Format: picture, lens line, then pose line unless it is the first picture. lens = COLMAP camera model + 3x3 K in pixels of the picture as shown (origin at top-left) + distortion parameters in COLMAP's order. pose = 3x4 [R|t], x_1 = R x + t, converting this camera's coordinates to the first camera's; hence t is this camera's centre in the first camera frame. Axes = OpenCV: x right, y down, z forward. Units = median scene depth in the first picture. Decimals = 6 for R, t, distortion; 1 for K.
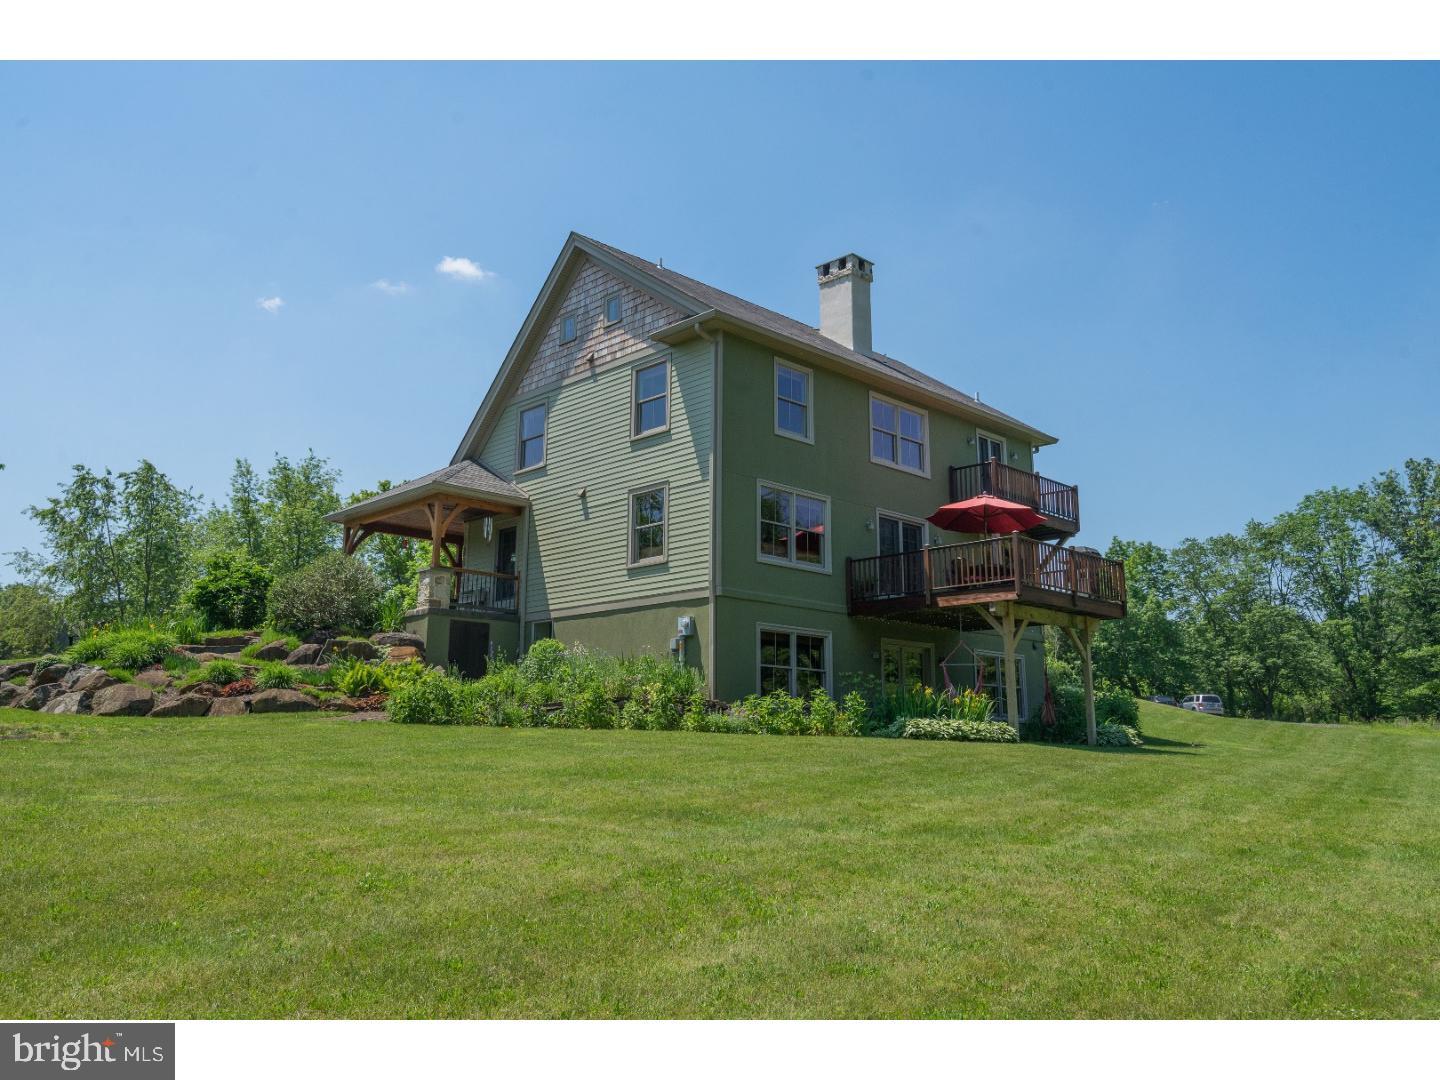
lens RADIAL K [[1129.1, 0, 719.1], [0, 1129.1, 533.7], [0, 0, 1]] dist [-0.011390, -0.000611]
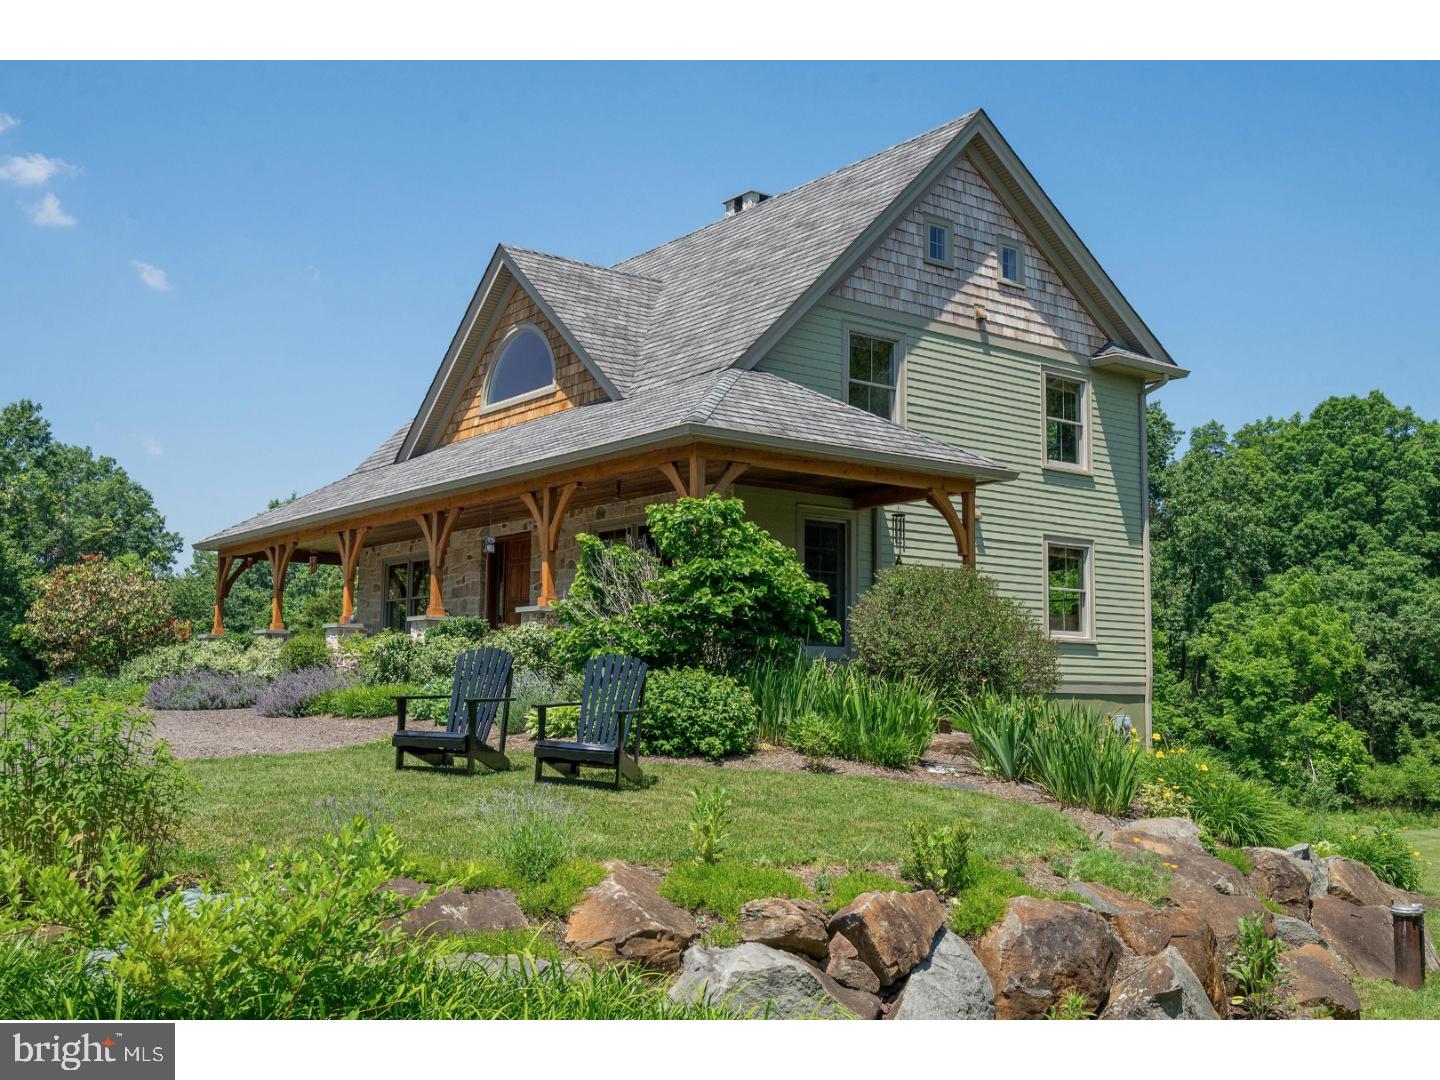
lens RADIAL K [[1427.6, 0, 718.9], [0, 1427.6, 540.4], [0, 0, 1]] dist [-0.008978, 0.000000]
pose [[0.123857, 0.092141, 0.988013, -1.009548], [-0.197623, 0.978024, -0.066435, 0.068100], [-0.972422, -0.187026, 0.139345, 1.047434]]
